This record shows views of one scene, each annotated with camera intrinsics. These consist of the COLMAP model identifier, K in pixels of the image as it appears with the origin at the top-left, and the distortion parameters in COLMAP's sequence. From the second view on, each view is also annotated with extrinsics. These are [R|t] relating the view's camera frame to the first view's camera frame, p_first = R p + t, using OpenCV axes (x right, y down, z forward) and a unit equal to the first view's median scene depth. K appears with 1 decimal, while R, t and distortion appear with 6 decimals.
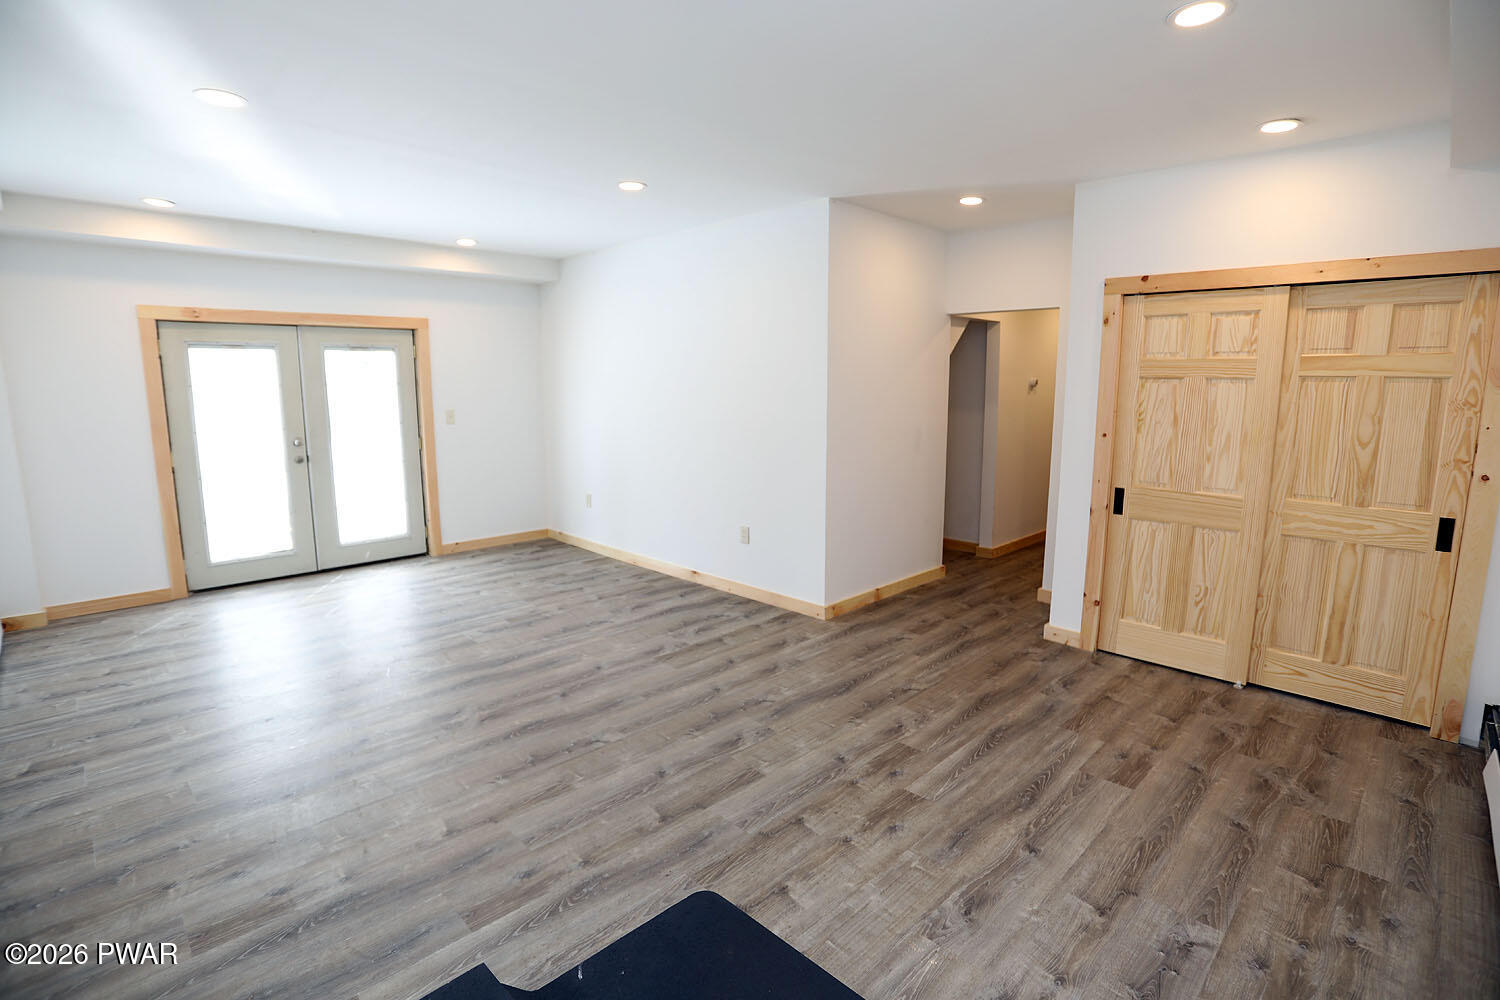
lens RADIAL K [[720.8, 0, 756.0], [0, 720.8, 494.4], [0, 0, 1]] dist [-0.081989, 0.037041]
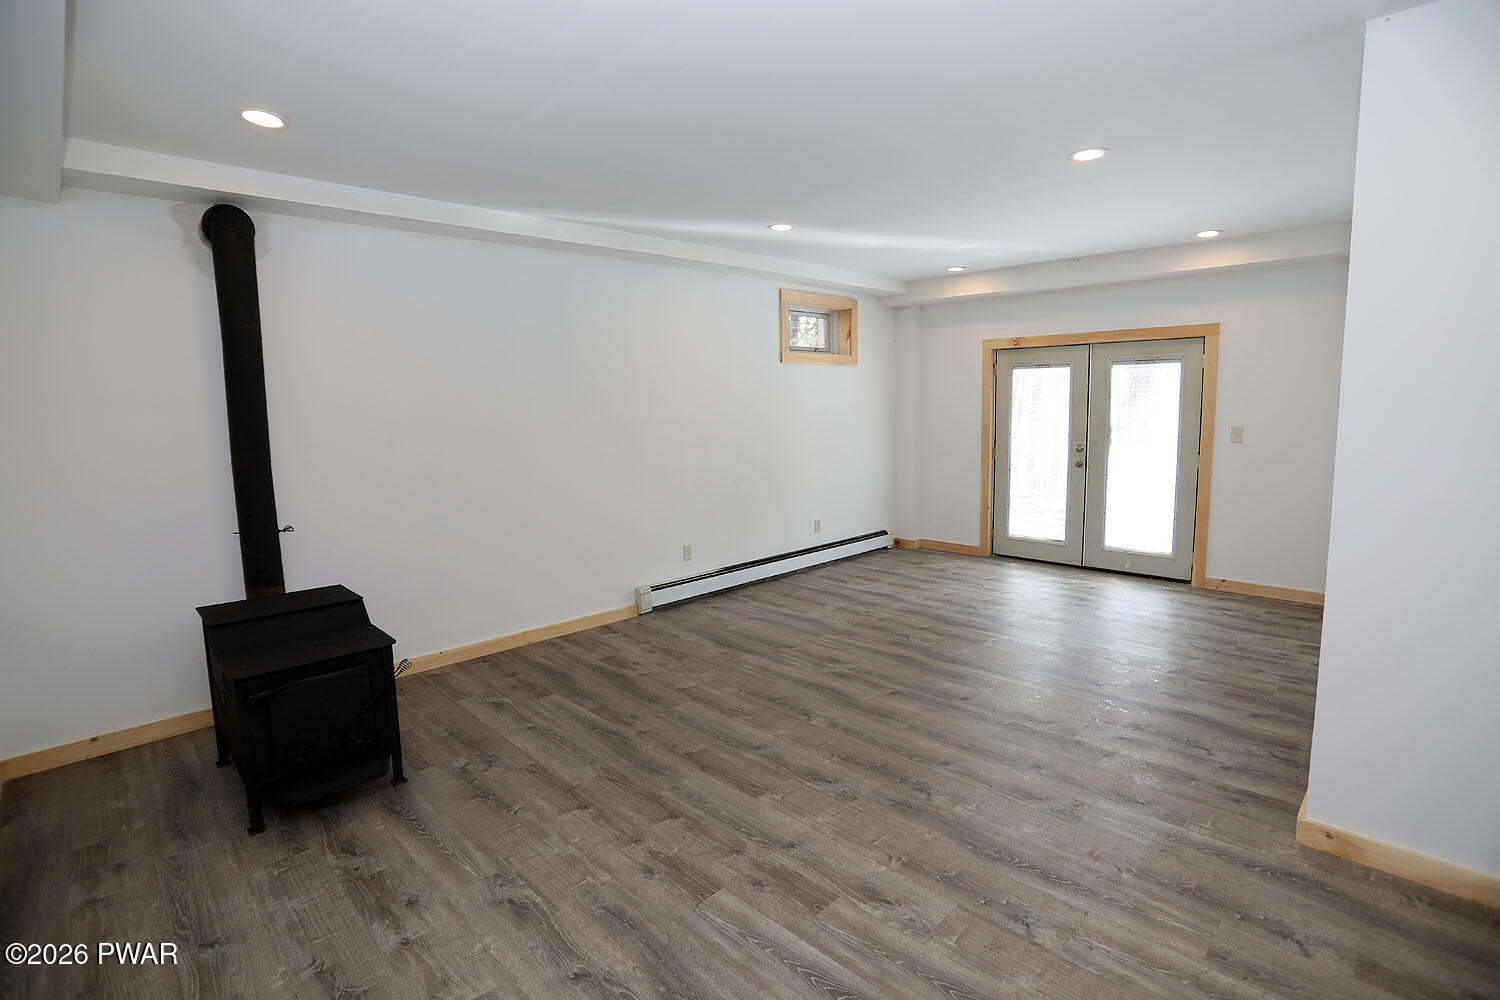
lens RADIAL K [[720.8, 0, 756.0], [0, 720.8, 494.4], [0, 0, 1]] dist [-0.081989, 0.037041]
pose [[-0.000156, 0.124583, -0.992209, 0.604659], [-0.137756, 0.982747, 0.123417, -0.089555], [0.990466, 0.136702, 0.017009, 0.600502]]
